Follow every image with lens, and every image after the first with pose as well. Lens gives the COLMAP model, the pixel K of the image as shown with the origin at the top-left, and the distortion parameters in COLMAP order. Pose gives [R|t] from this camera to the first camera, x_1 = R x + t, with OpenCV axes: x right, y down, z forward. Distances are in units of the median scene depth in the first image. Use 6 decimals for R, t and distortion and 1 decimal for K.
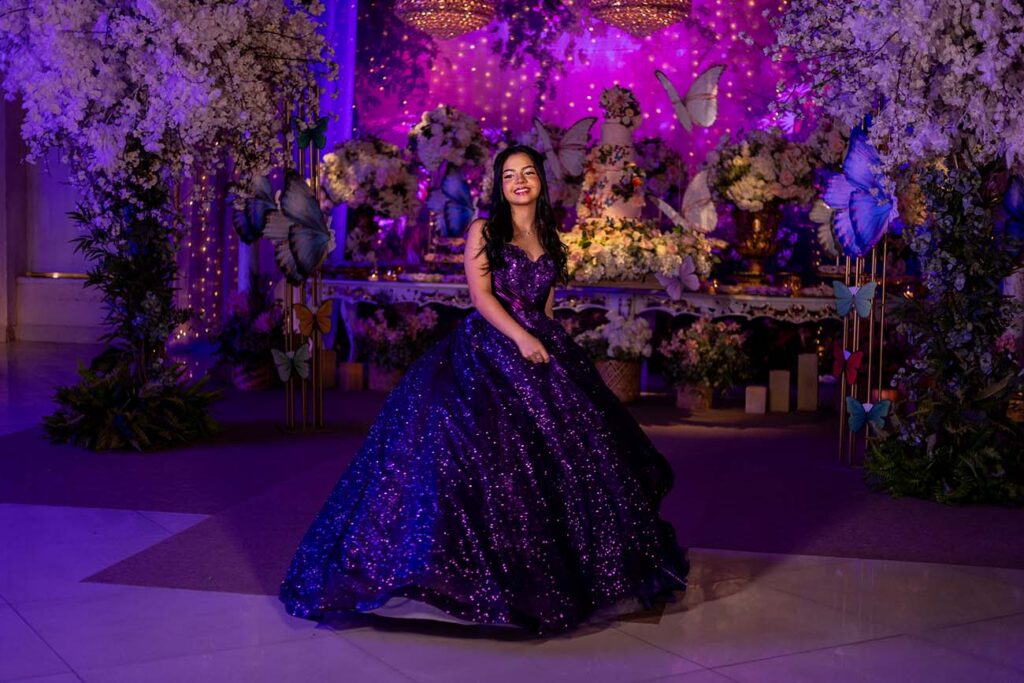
lens RADIAL K [[1492.1, 0, 512.0], [0, 1492.1, 341.5], [0, 0, 1]] dist [0.002924, 0.101665]
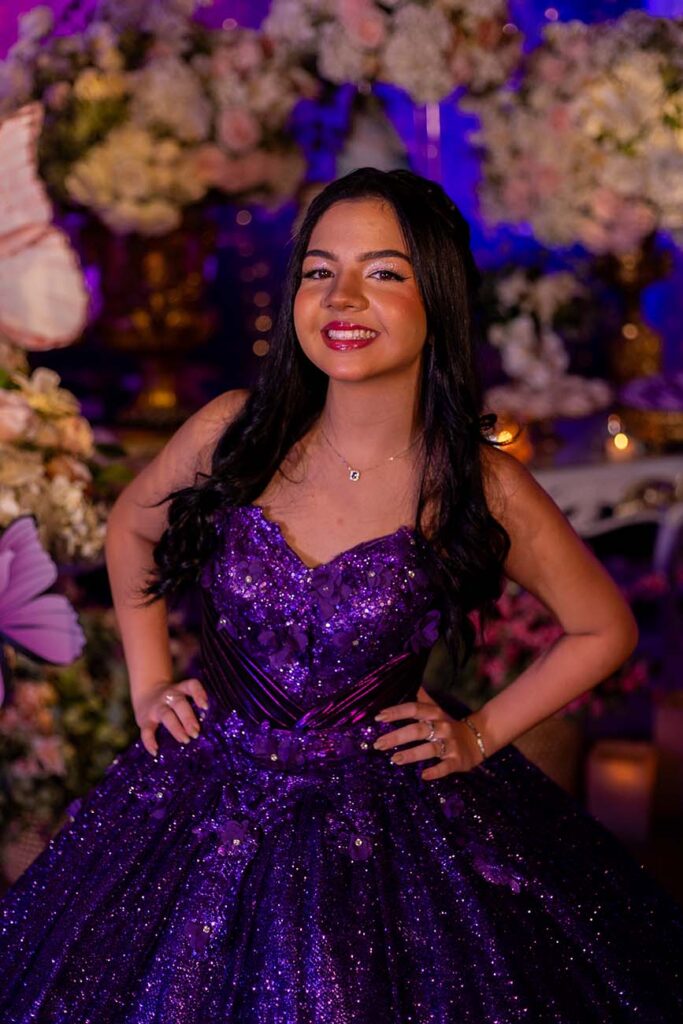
lens RADIAL K [[1502.4, 0, 341.5], [0, 1502.4, 512.0], [0, 0, 1]] dist [0.010195, 0.037503]
pose [[0.925936, -0.139410, 0.351008, 0.074166], [0.088587, 0.983621, 0.156979, -0.077901], [-0.367143, -0.114258, 0.923120, 0.683703]]
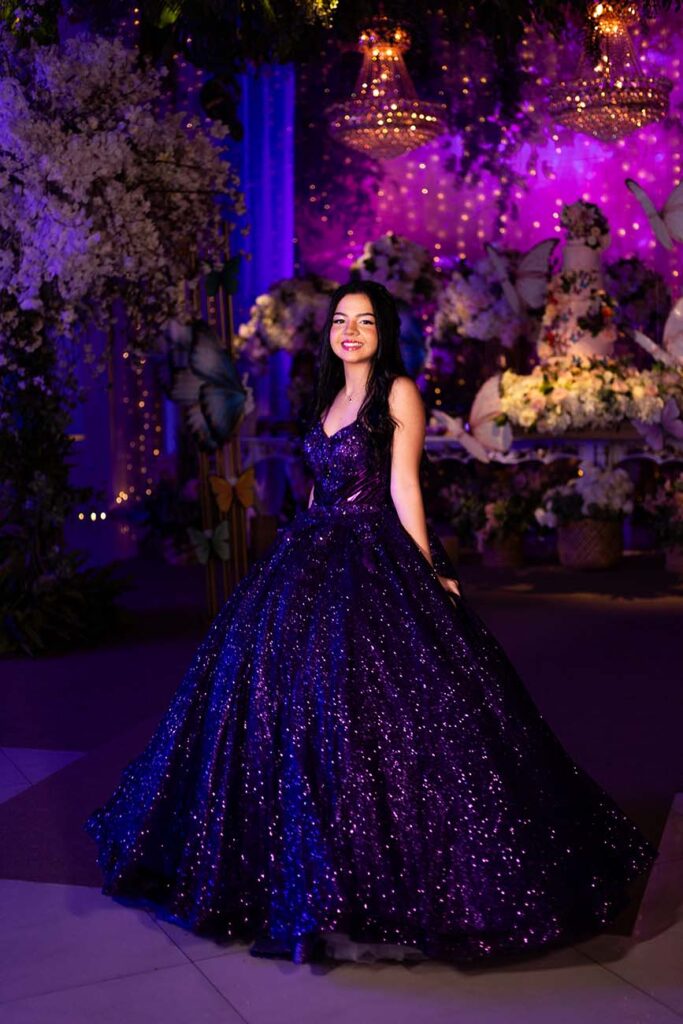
lens RADIAL K [[1492.1, 0, 341.5], [0, 1492.1, 512.0], [0, 0, 1]] dist [0.002924, 0.101665]
pose [[0.992991, -0.036083, -0.112546, 0.022749], [0.039355, 0.998861, 0.026987, -0.020352], [0.111444, -0.031227, 0.993280, 0.122775]]
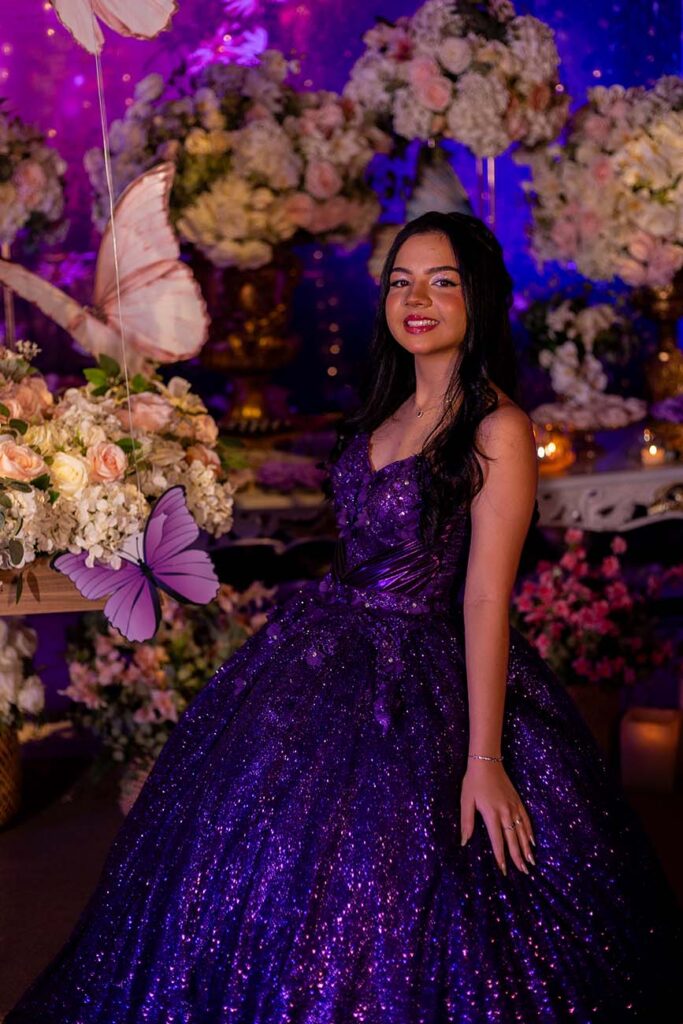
lens RADIAL K [[1492.1, 0, 341.5], [0, 1492.1, 512.0], [0, 0, 1]] dist [0.002924, 0.101665]
pose [[0.938909, -0.122877, 0.321483, 0.049991], [0.083627, 0.987551, 0.133224, -0.077214], [-0.333852, -0.098200, 0.937497, 0.634737]]
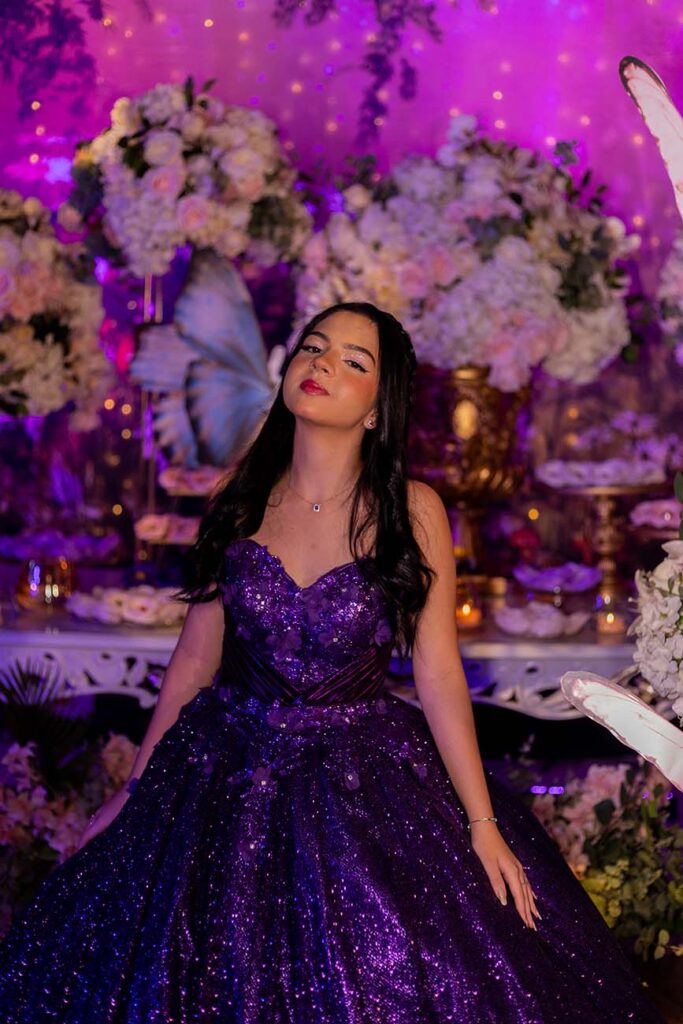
lens RADIAL K [[1492.1, 0, 341.5], [0, 1492.1, 512.0], [0, 0, 1]] dist [0.002924, 0.101665]
pose [[0.985185, -0.027697, 0.169244, -0.076955], [0.021215, 0.998975, 0.039987, -0.080245], [-0.170178, -0.035804, 0.984763, 0.725531]]
